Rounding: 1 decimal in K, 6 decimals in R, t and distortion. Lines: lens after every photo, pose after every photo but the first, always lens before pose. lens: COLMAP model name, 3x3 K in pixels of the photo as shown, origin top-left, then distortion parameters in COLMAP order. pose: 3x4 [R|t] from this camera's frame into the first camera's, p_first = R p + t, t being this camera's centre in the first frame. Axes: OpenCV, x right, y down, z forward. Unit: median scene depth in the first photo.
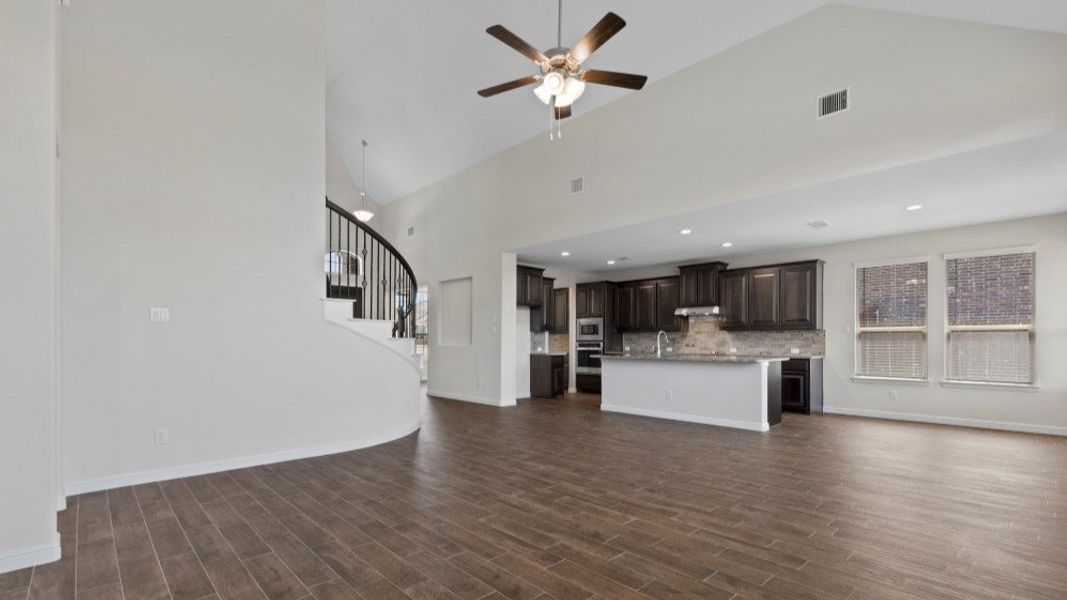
lens RADIAL K [[481.0, 0, 539.2], [0, 481.0, 328.9], [0, 0, 1]] dist [0.019933, -0.000009]
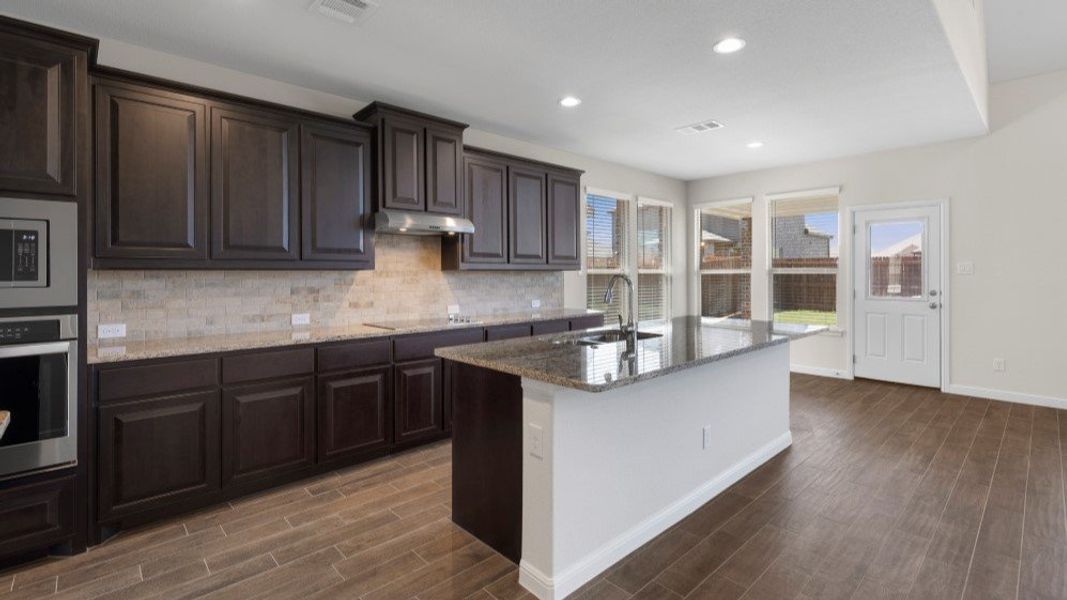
lens RADIAL K [[477.5, 0, 540.4], [0, 477.5, 273.7], [0, 0, 1]] dist [0.015183, -0.000015]
pose [[0.003968, 0.000212, 0.999992, -0.099452], [-0.022027, 0.999757, -0.000124, 0.005128], [-0.999749, -0.022027, 0.003972, 0.923088]]
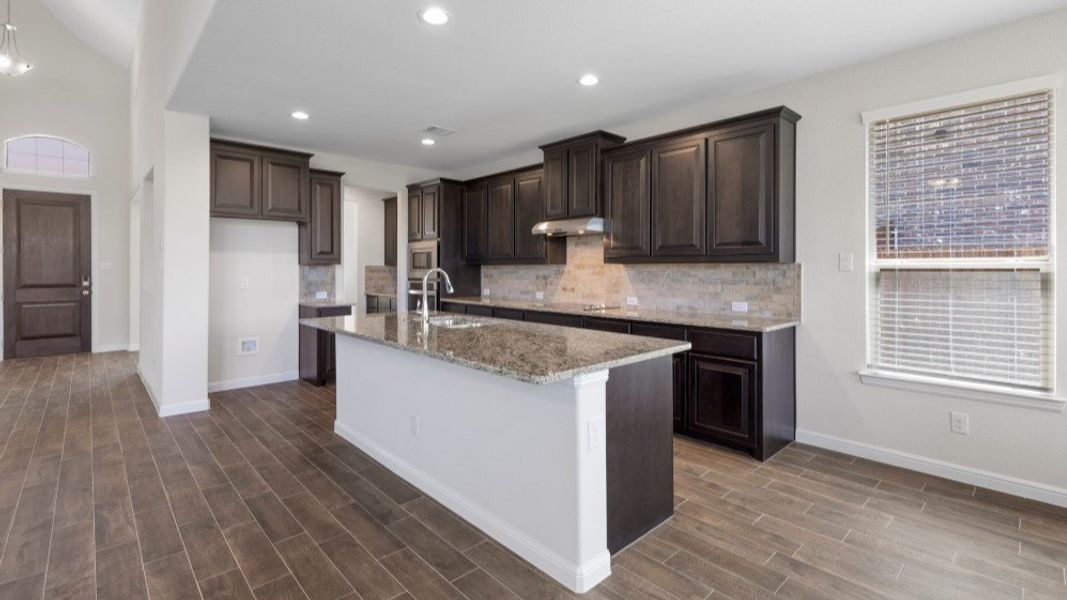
lens RADIAL K [[476.3, 0, 537.3], [0, 476.3, 263.7], [0, 0, 1]] dist [-0.000209, -0.000214]
pose [[0.999964, -0.002736, -0.008048, 0.306356], [0.002890, 0.999812, 0.019169, -0.006900], [0.007994, -0.019192, 0.999784, 0.484450]]
